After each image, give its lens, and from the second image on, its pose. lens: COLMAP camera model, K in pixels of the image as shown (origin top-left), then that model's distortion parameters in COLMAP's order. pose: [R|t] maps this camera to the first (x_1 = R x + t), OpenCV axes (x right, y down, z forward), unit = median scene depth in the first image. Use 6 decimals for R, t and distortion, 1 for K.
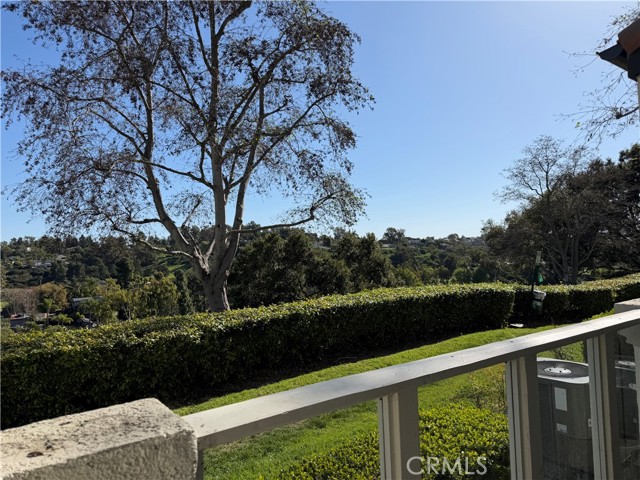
lens RADIAL K [[440.5, 0, 315.3], [0, 440.5, 245.0], [0, 0, 1]] dist [0.030782, -0.055898]
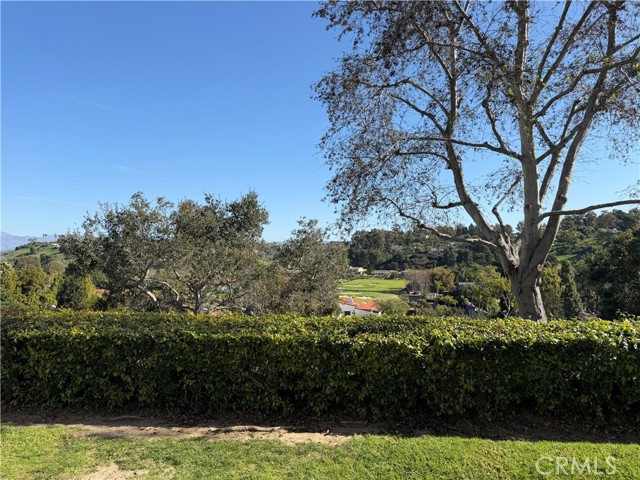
lens RADIAL K [[440.5, 0, 315.3], [0, 440.5, 245.0], [0, 0, 1]] dist [0.030782, -0.055898]
pose [[0.679947, 0.021215, -0.732954, 0.050005], [-0.001368, 0.999616, 0.027665, 0.001460], [0.733260, -0.017808, 0.679715, 0.099692]]
